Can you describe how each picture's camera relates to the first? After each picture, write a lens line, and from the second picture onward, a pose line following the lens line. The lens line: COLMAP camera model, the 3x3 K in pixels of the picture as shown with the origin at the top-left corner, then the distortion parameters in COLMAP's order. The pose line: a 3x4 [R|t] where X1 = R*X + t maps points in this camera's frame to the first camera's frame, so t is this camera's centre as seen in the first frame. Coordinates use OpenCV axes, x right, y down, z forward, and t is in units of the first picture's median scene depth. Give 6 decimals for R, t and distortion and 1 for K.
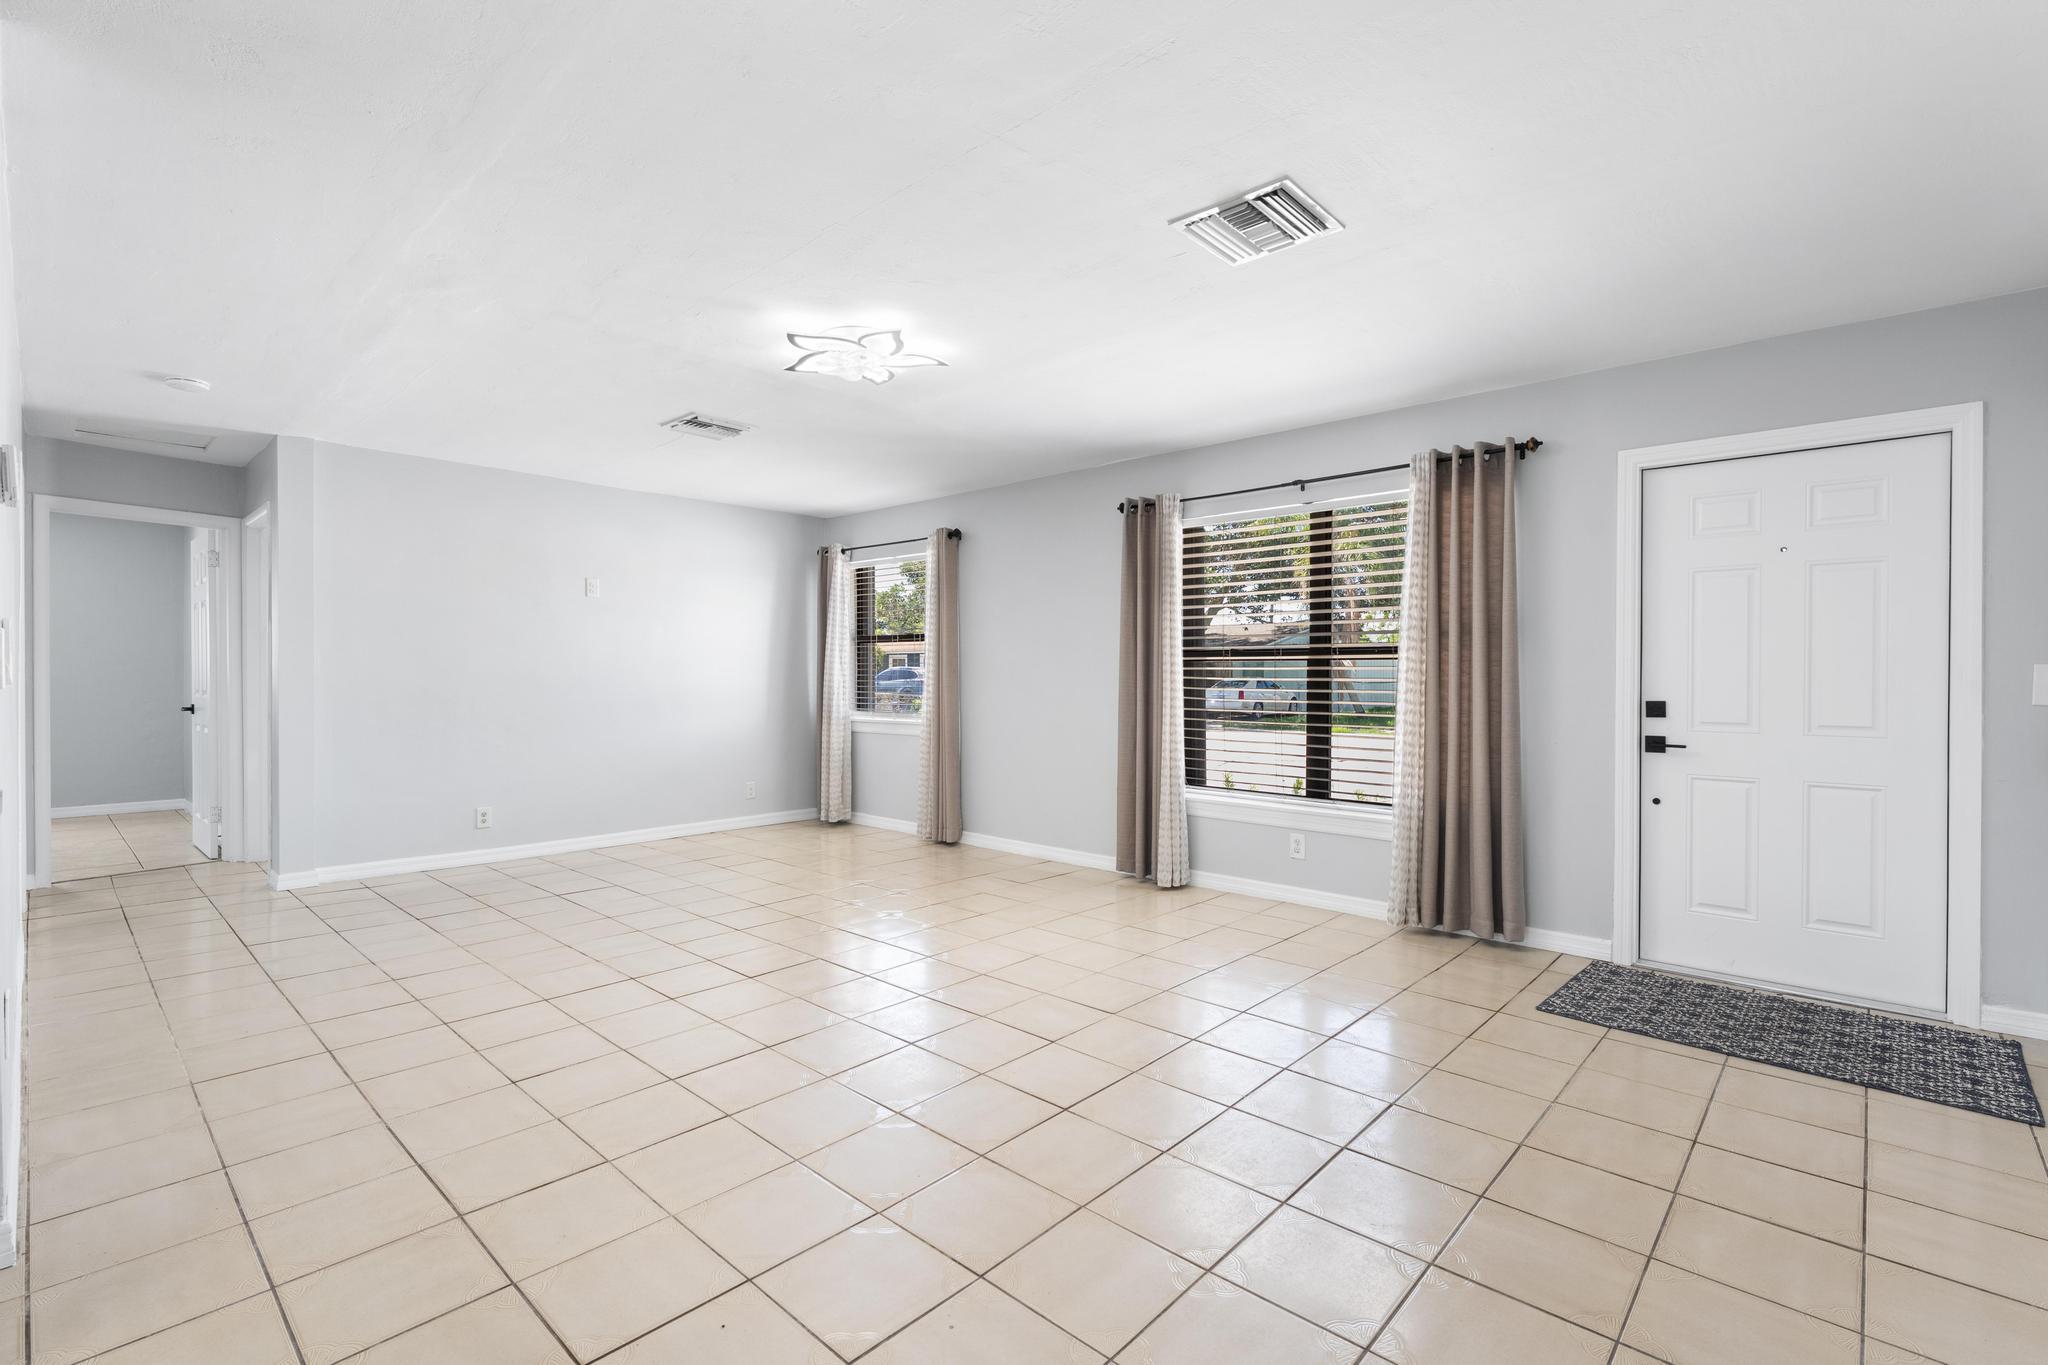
lens RADIAL K [[918.8, 0, 1024.0], [0, 918.8, 682.5], [0, 0, 1]] dist [-0.000308, -0.000120]
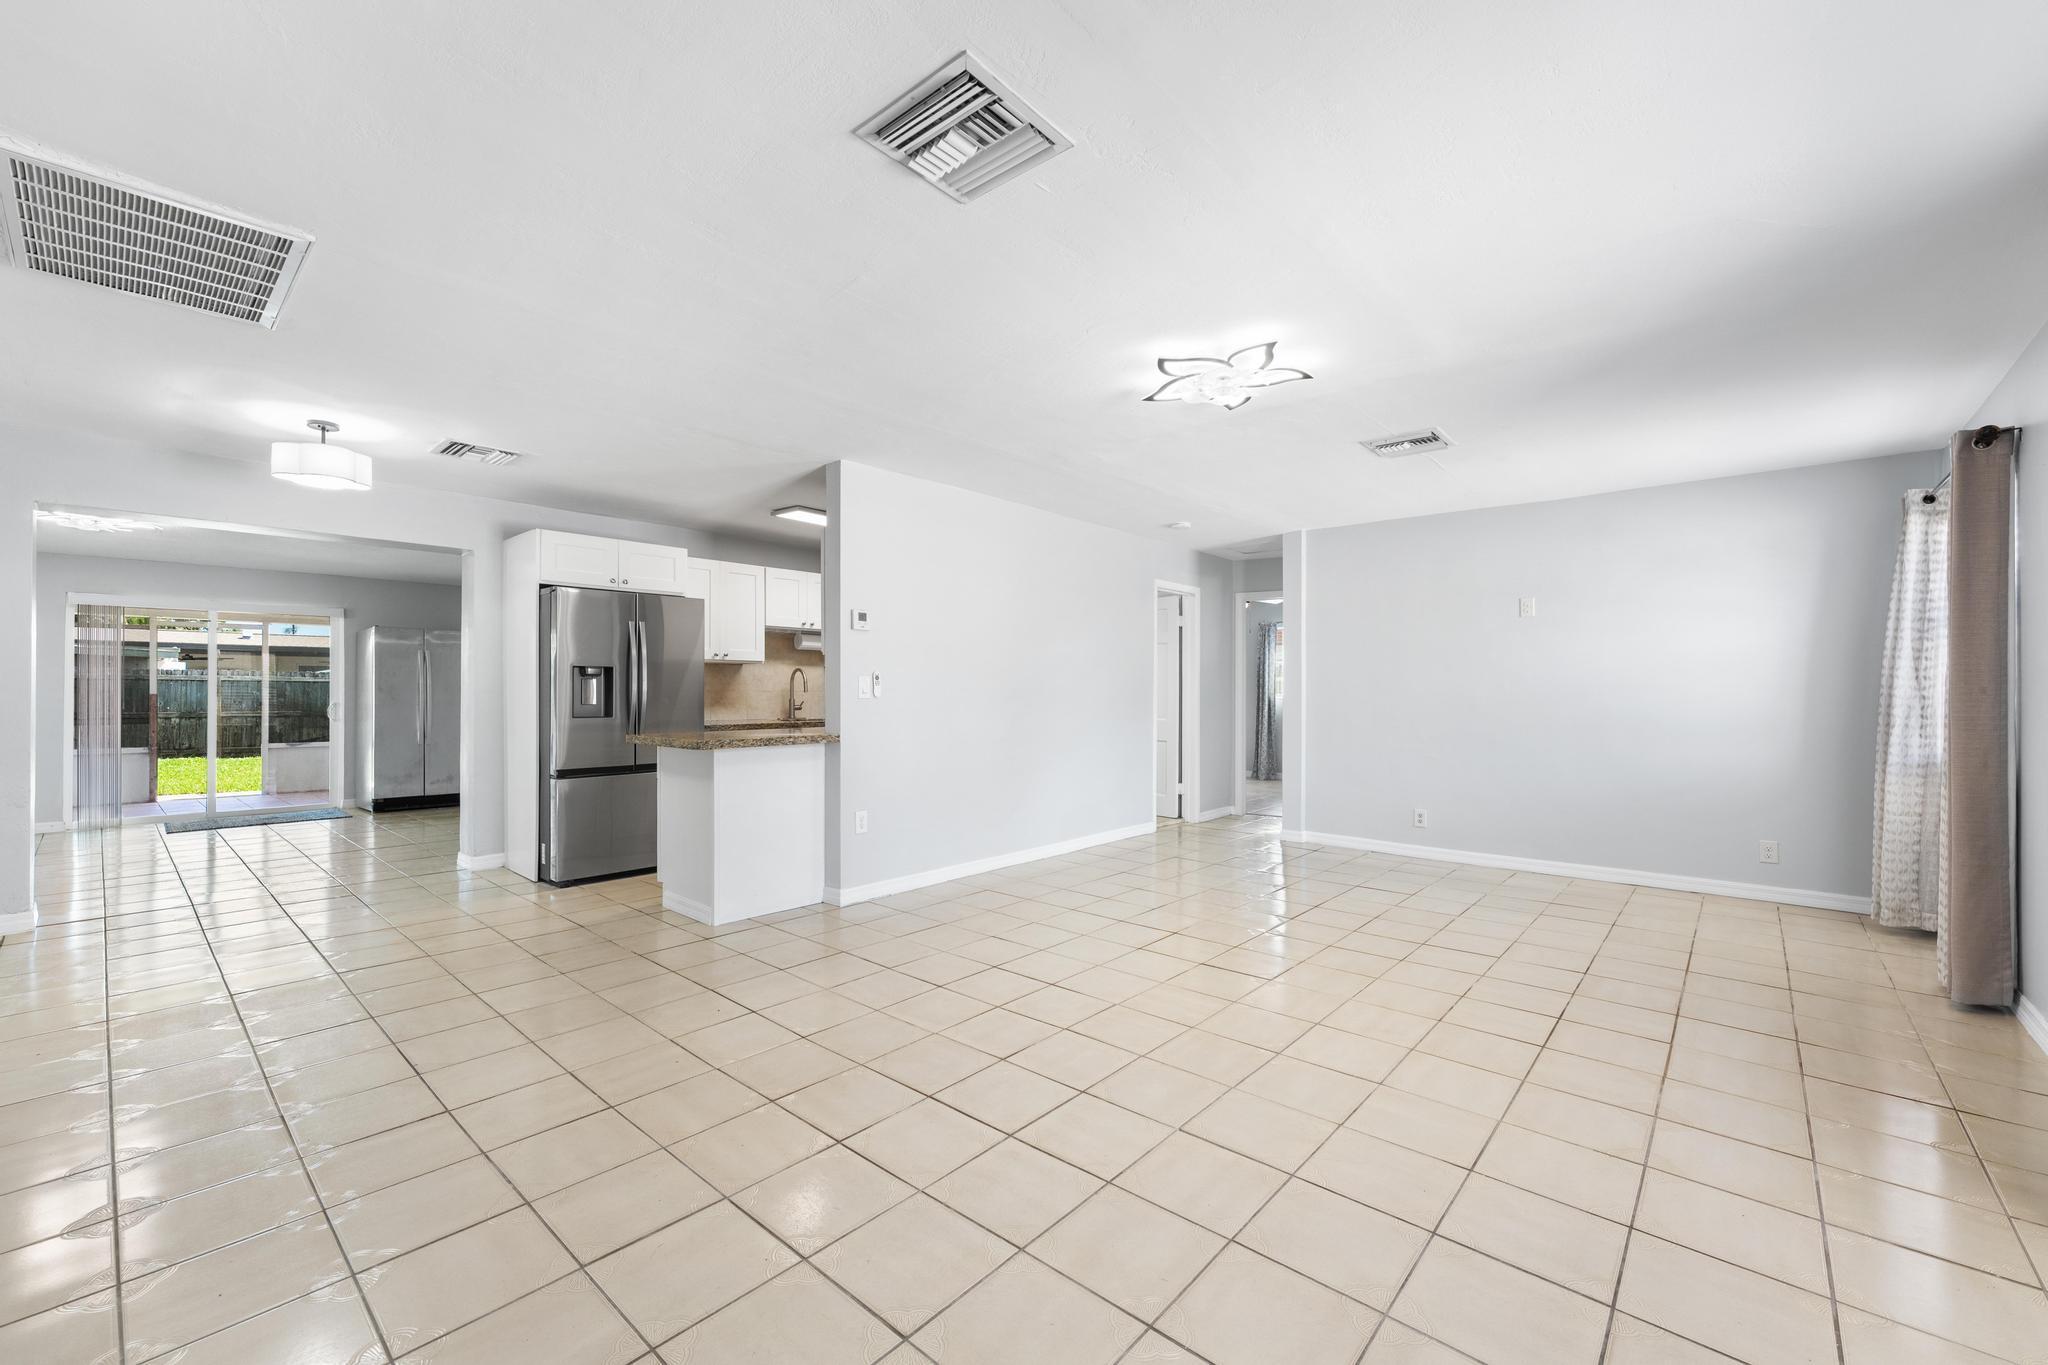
lens RADIAL K [[822.6, 0, 1019.6], [0, 822.6, 691.1], [0, 0, 1]] dist [-0.001397, -0.000172]
pose [[0.017750, -0.003952, -0.999835, 0.497099], [-0.011510, 0.999925, -0.004156, -0.003686], [0.999776, 0.011582, 0.017703, 0.533244]]
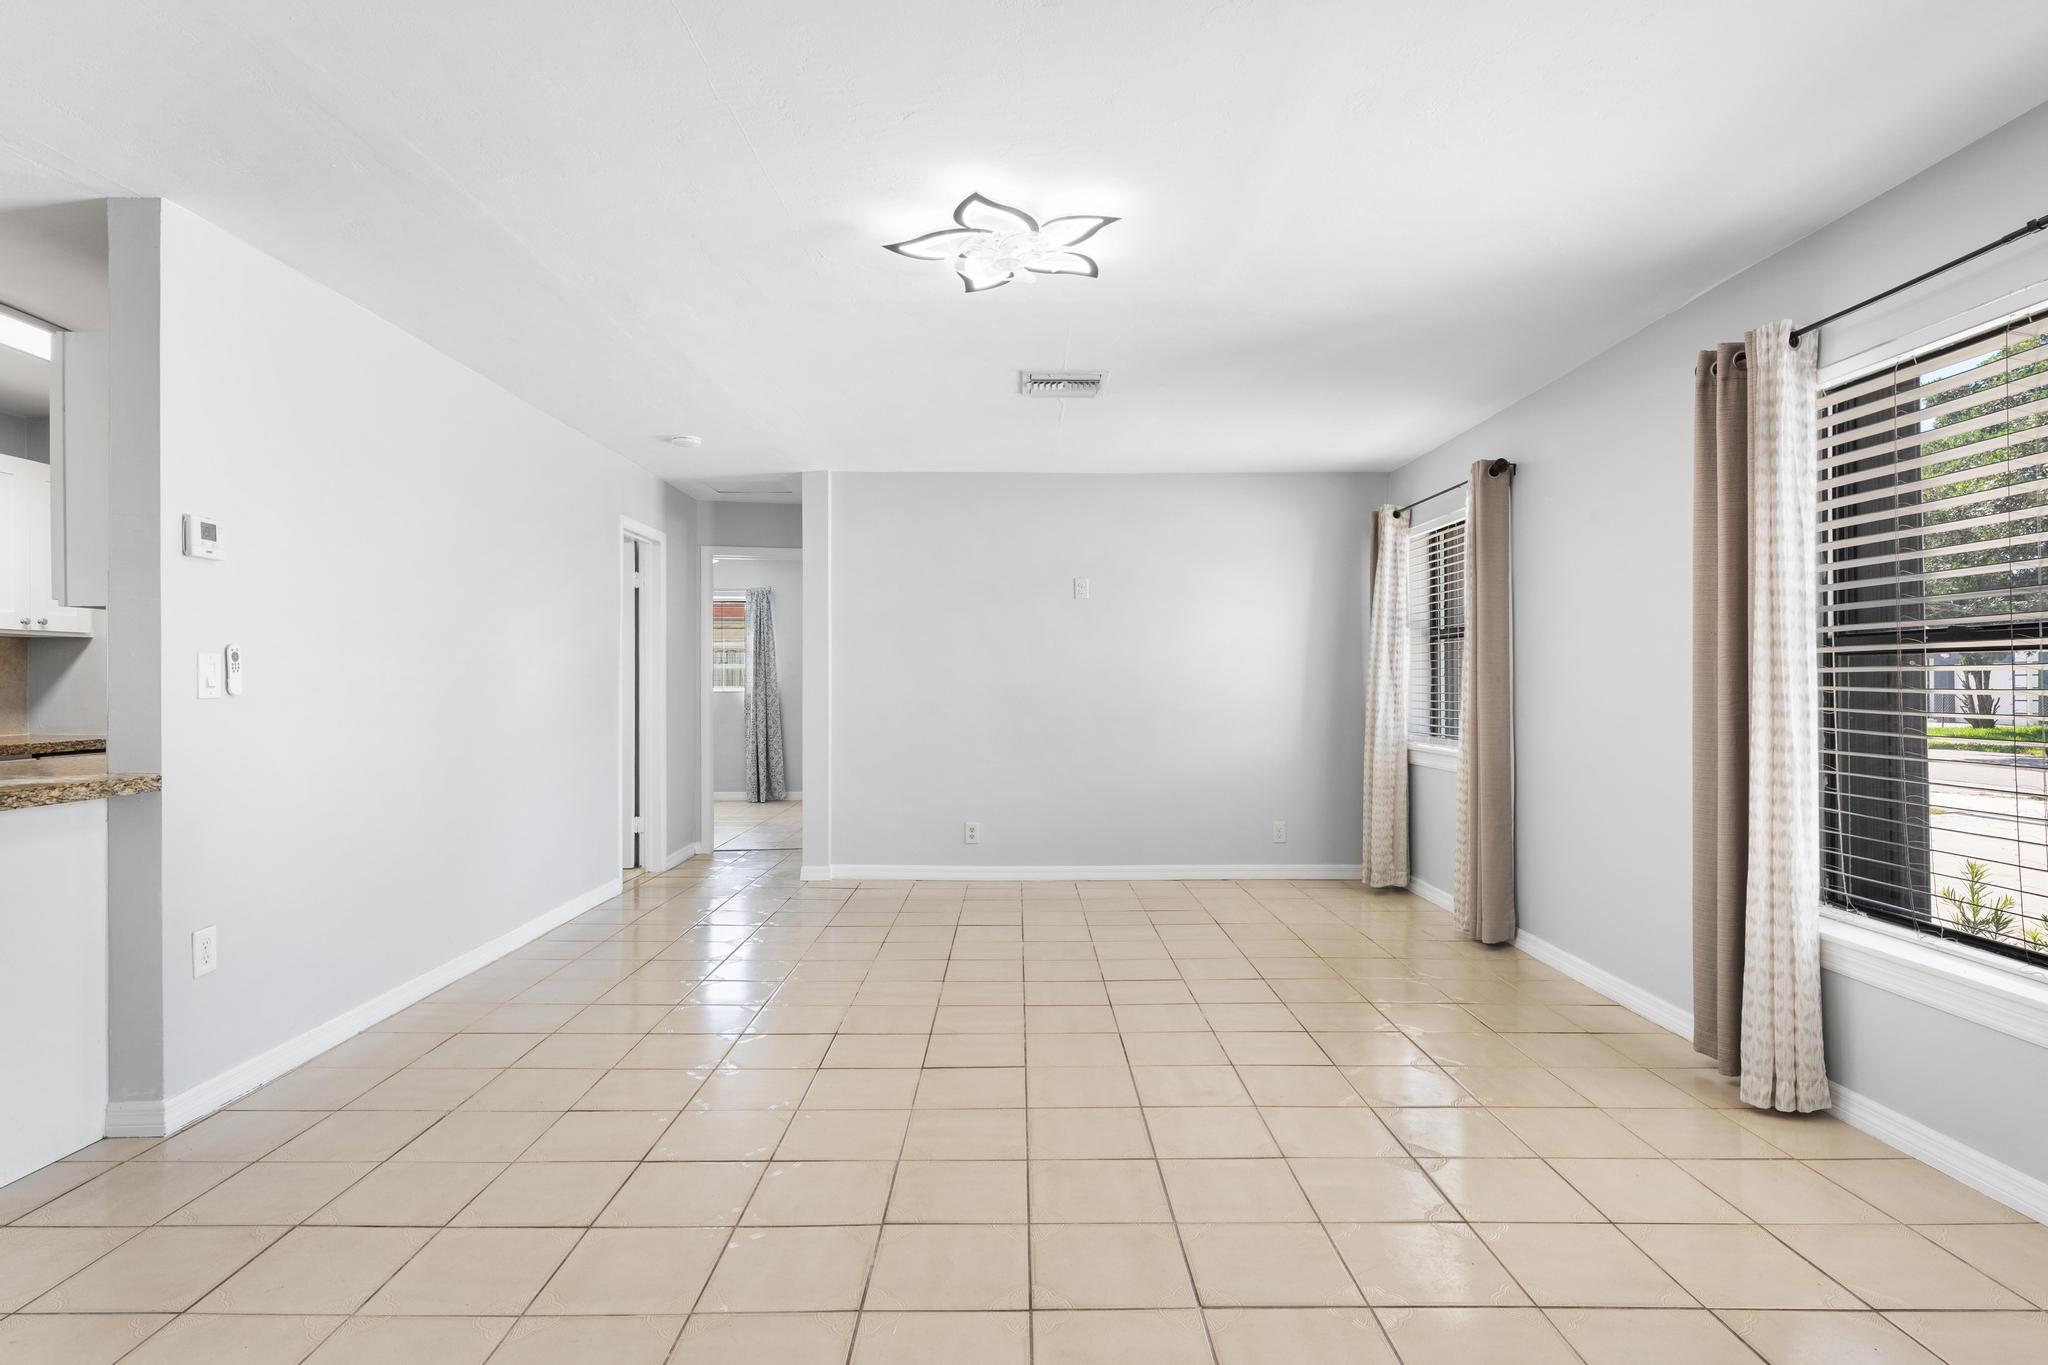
lens RADIAL K [[1062.5, 0, 1024.0], [0, 1062.5, 678.0], [0, 0, 1]] dist [-0.004087, -0.001097]
pose [[0.680903, -0.007390, -0.732336, 0.306400], [-0.003559, 0.999904, -0.013400, -0.002046], [0.732365, 0.011730, 0.680811, 0.308664]]
